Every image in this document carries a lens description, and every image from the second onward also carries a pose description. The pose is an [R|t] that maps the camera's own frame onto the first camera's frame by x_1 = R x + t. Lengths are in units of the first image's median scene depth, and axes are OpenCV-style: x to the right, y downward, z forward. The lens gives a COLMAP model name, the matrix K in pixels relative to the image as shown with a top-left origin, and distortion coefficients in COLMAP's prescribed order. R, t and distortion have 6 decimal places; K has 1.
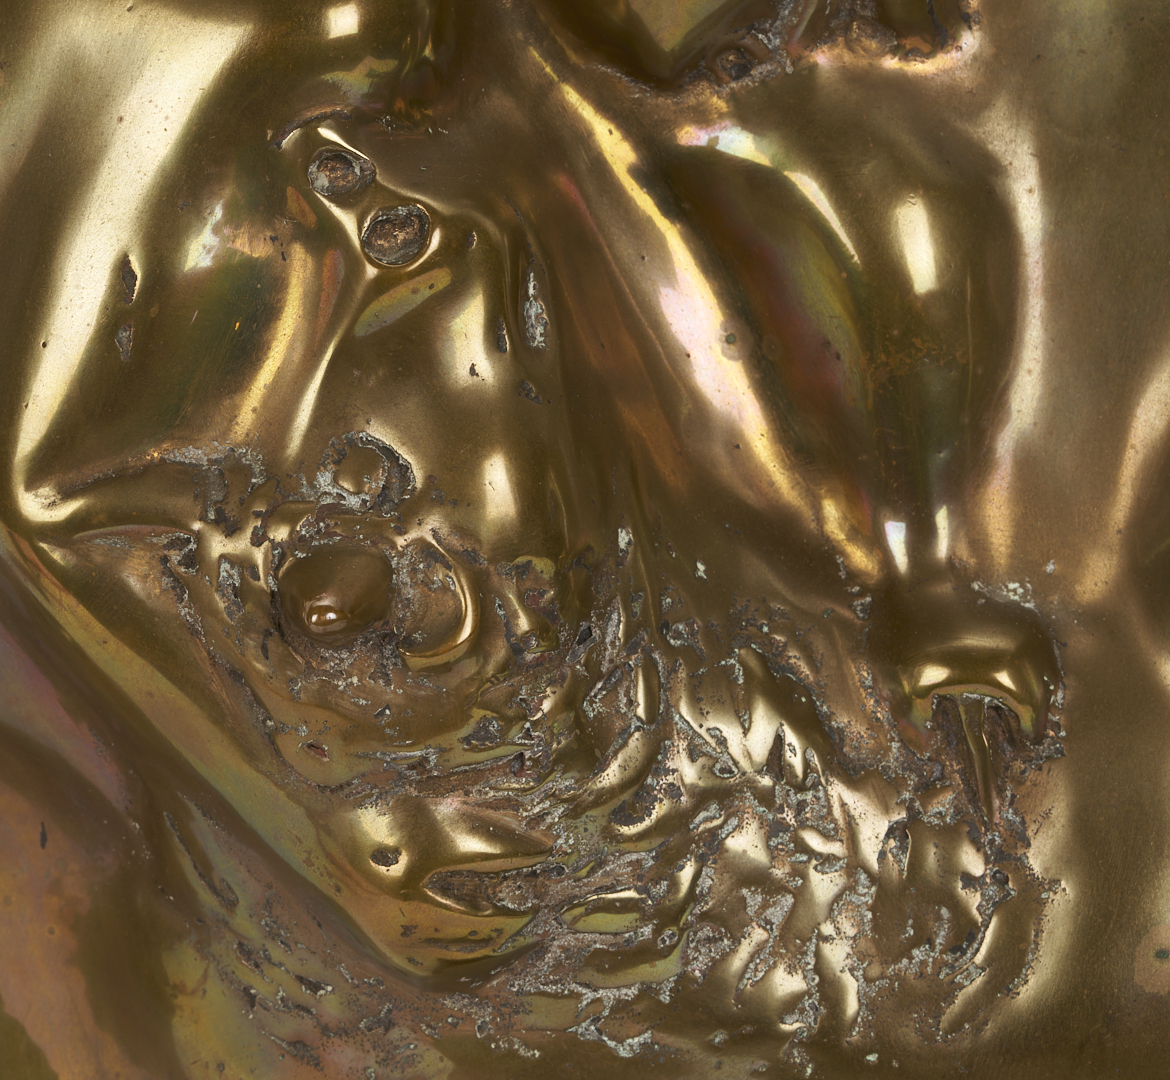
lens RADIAL K [[6367.8, 0, 341.7], [0, 6367.8, 421.9], [0, 0, 1]] dist [-0.162163, -0.540270]
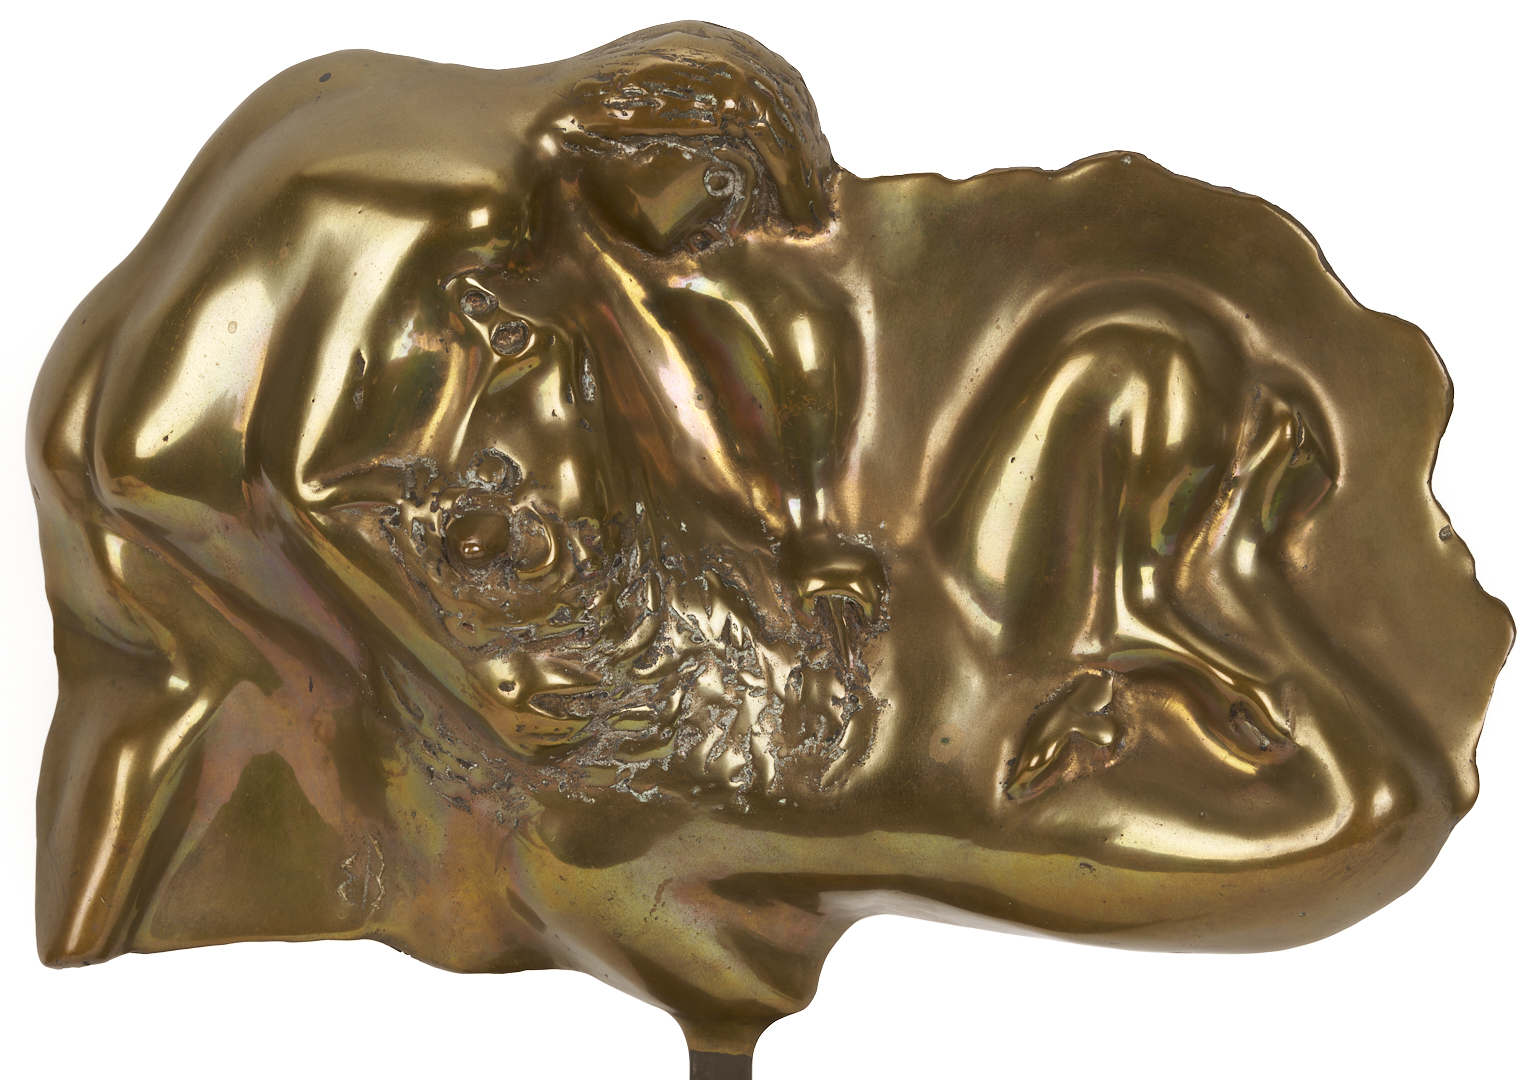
lens RADIAL K [[5434.4, 0, 734.2], [0, 5434.4, 541.6], [0, 0, 1]] dist [-0.055253, -4.561500]
pose [[0.998607, -0.008046, 0.052146, -0.008446], [0.008238, 0.999960, -0.003470, 0.032933], [-0.052116, 0.003895, 0.998633, -0.514908]]
